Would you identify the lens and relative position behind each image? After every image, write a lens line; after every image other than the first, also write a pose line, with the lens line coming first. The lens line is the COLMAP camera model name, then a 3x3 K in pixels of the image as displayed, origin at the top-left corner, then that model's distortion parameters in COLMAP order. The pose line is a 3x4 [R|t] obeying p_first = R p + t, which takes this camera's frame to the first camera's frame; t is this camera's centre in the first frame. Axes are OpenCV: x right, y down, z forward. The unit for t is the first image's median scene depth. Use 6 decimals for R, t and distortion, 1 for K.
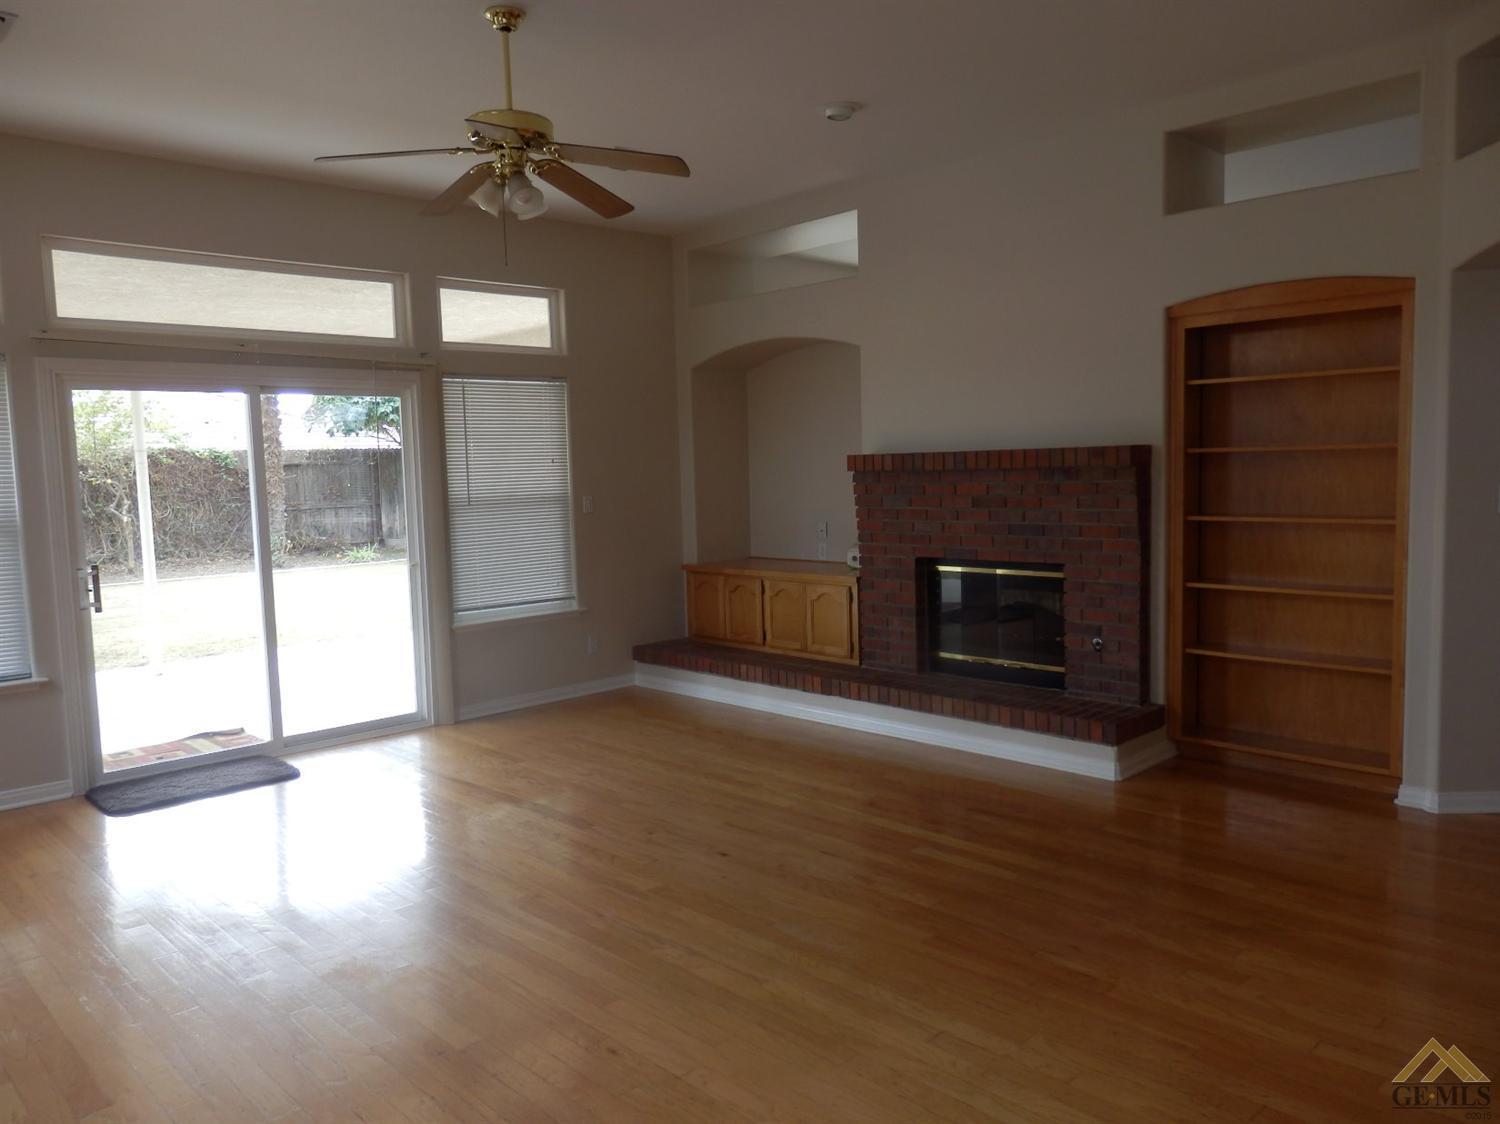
lens RADIAL K [[1098.2, 0, 750.0], [0, 1098.2, 562.0], [0, 0, 1]] dist [0.001956, 0.001094]
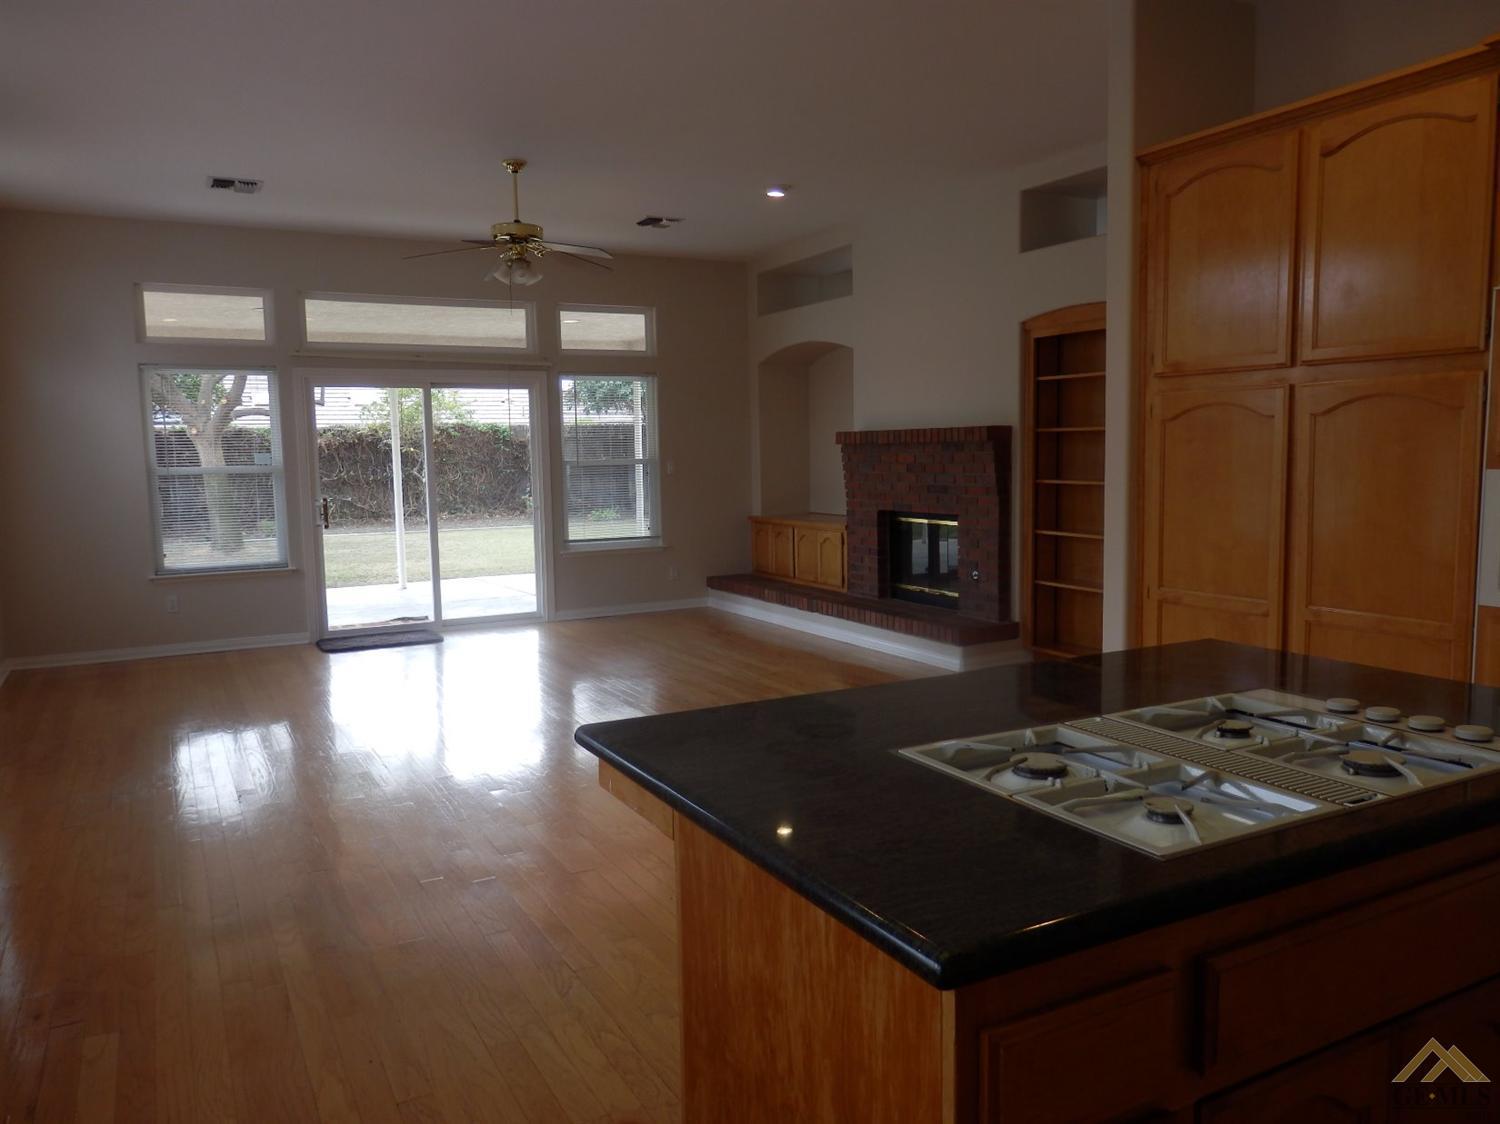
lens RADIAL K [[1098.2, 0, 750.0], [0, 1098.2, 562.0], [0, 0, 1]] dist [0.001956, 0.001094]
pose [[0.963839, 0.037354, -0.263854, 0.342791], [-0.031643, 0.999165, 0.025864, 0.027902], [0.264599, -0.016580, 0.964216, -0.301953]]
